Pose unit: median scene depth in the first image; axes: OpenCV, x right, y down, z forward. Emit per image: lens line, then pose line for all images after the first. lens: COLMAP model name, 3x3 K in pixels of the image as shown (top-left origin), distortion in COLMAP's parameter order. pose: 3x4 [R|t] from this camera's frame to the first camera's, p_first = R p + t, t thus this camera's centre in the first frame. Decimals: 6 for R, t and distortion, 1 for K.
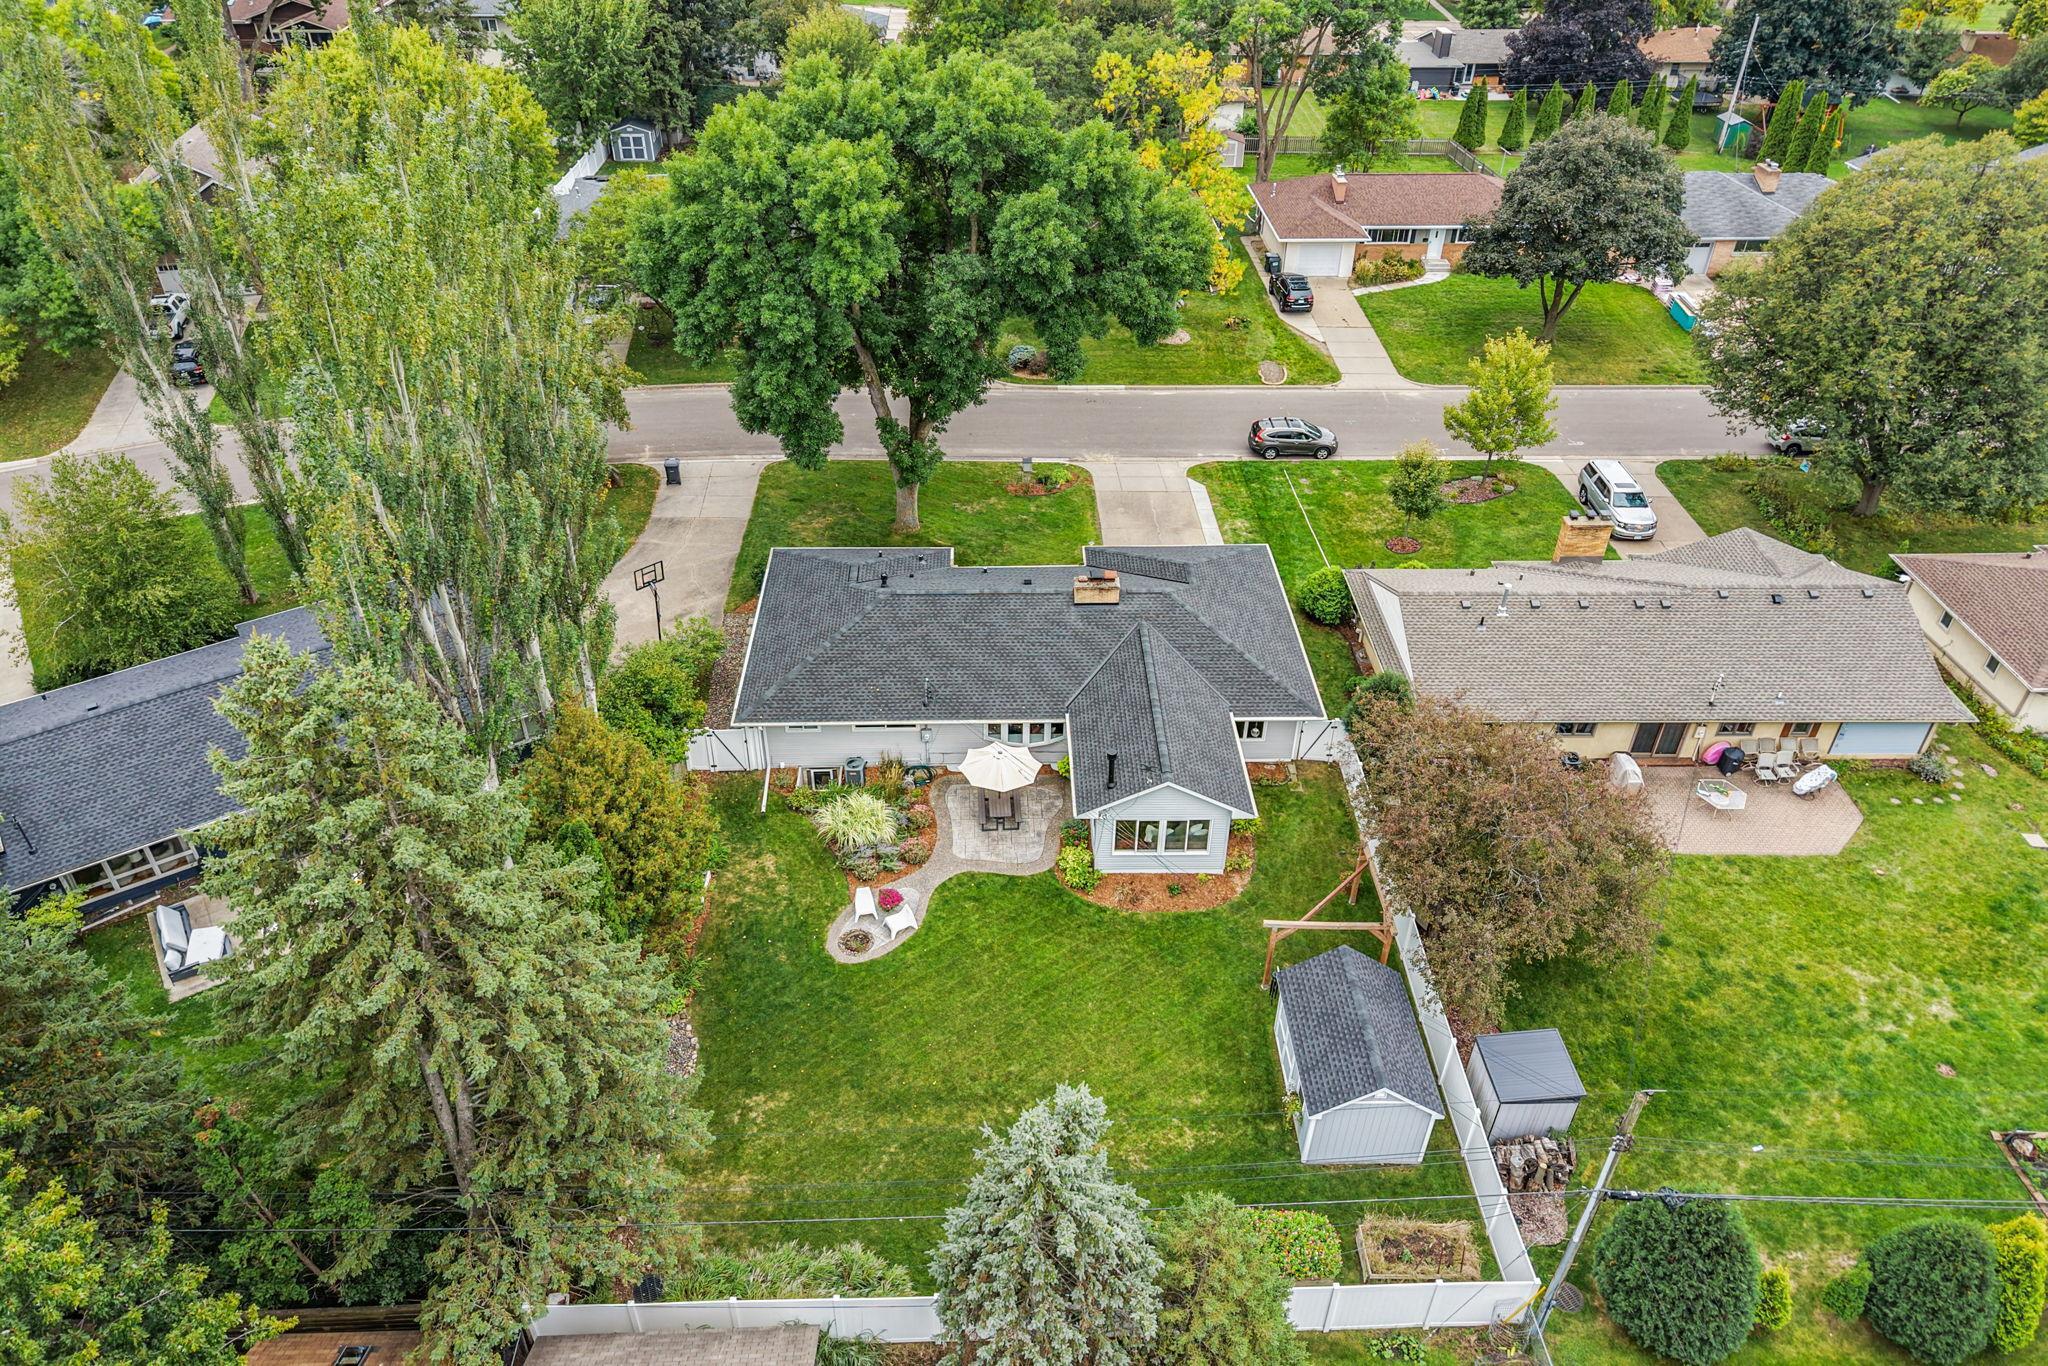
lens RADIAL K [[1267.4, 0, 1019.8], [0, 1267.4, 670.9], [0, 0, 1]] dist [0.128332, -0.129876]
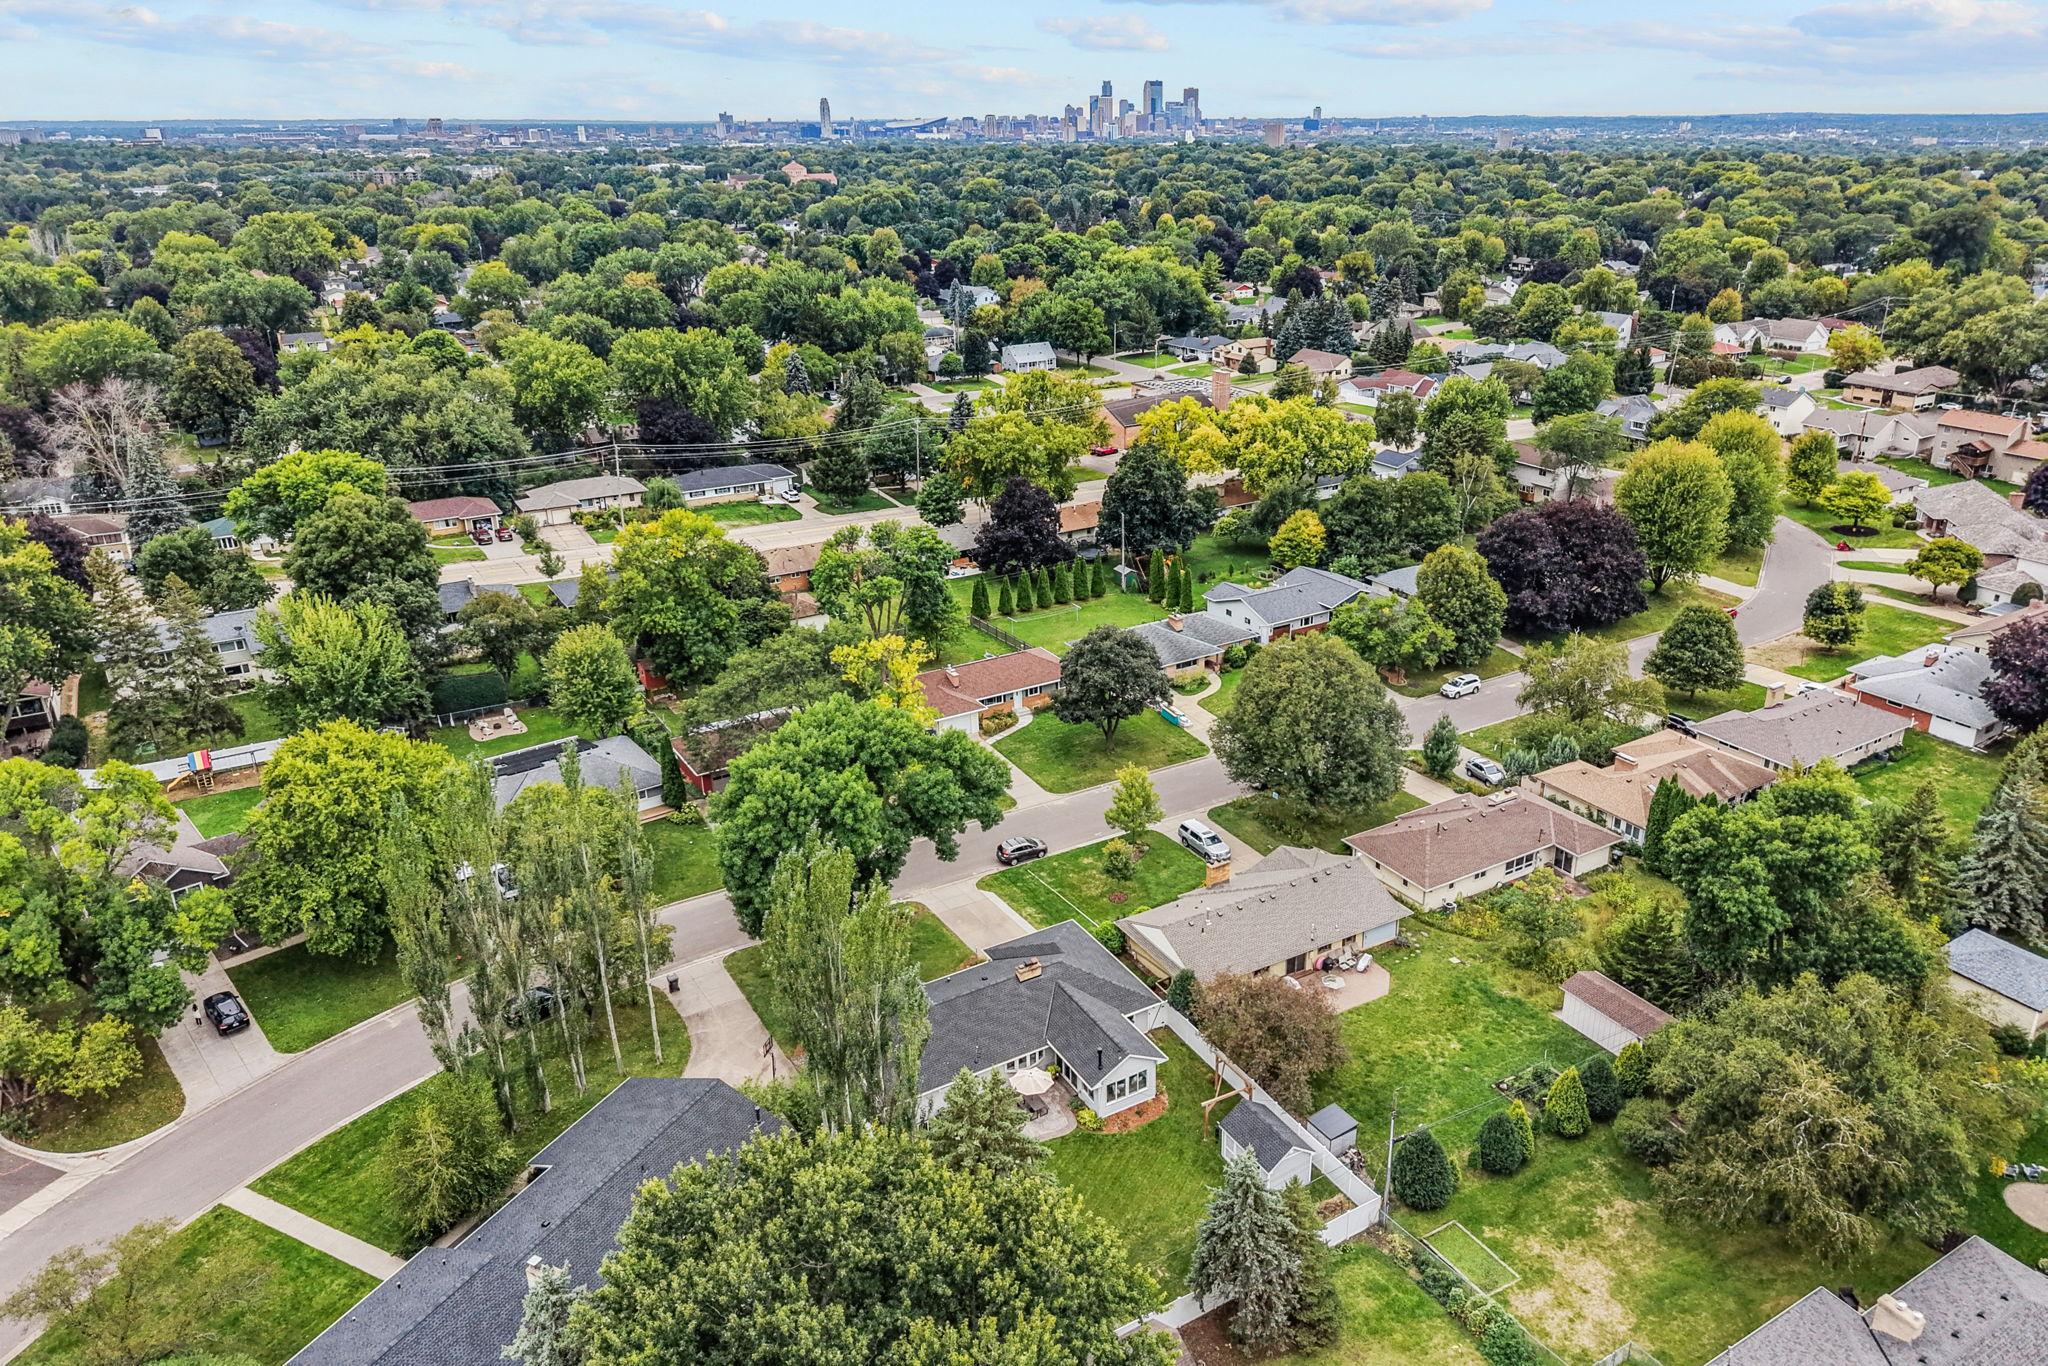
lens RADIAL K [[1357.0, 0, 1024.0], [0, 1357.0, 683.0], [0, 0, 1]] dist [0.071514, -0.090117]
pose [[0.876117, -0.196554, 0.440211, -0.622770], [0.300695, 0.936524, -0.180292, -0.087783], [-0.376831, 0.290327, 0.879607, -0.705322]]
